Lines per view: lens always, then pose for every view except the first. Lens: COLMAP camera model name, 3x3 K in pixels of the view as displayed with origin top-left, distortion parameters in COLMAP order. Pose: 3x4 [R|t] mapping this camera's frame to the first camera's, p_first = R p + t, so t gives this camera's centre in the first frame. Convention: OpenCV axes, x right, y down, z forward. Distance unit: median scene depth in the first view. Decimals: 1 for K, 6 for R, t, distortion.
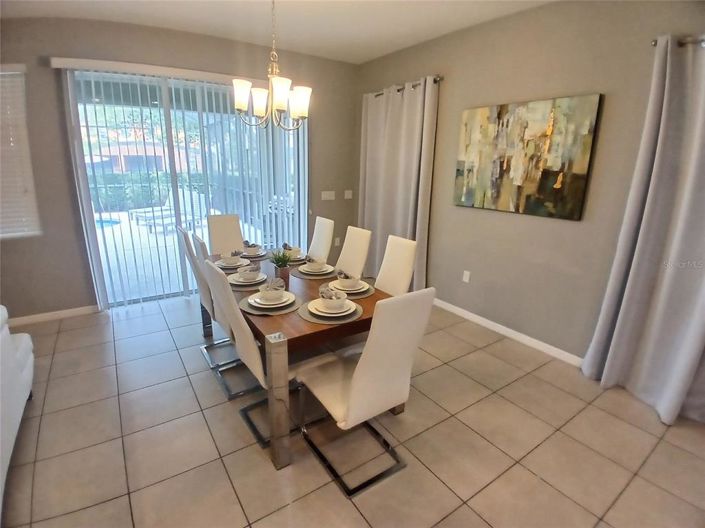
lens RADIAL K [[355.5, 0, 345.3], [0, 355.5, 265.8], [0, 0, 1]] dist [0.001088, -0.045839]
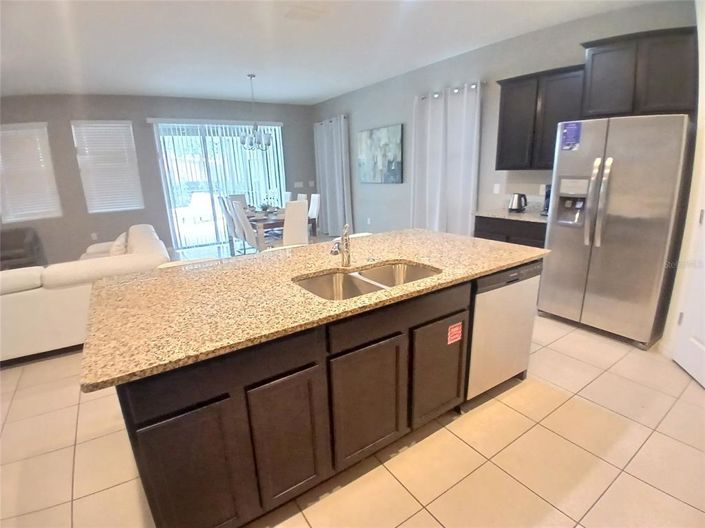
lens RADIAL K [[352.3, 0, 351.3], [0, 352.3, 267.8], [0, 0, 1]] dist [0.000737, -0.042391]
pose [[0.998379, -0.051913, -0.023320, 0.340730], [0.051735, 0.998628, -0.008155, 0.343760], [0.023711, 0.006935, 0.999695, -1.015165]]
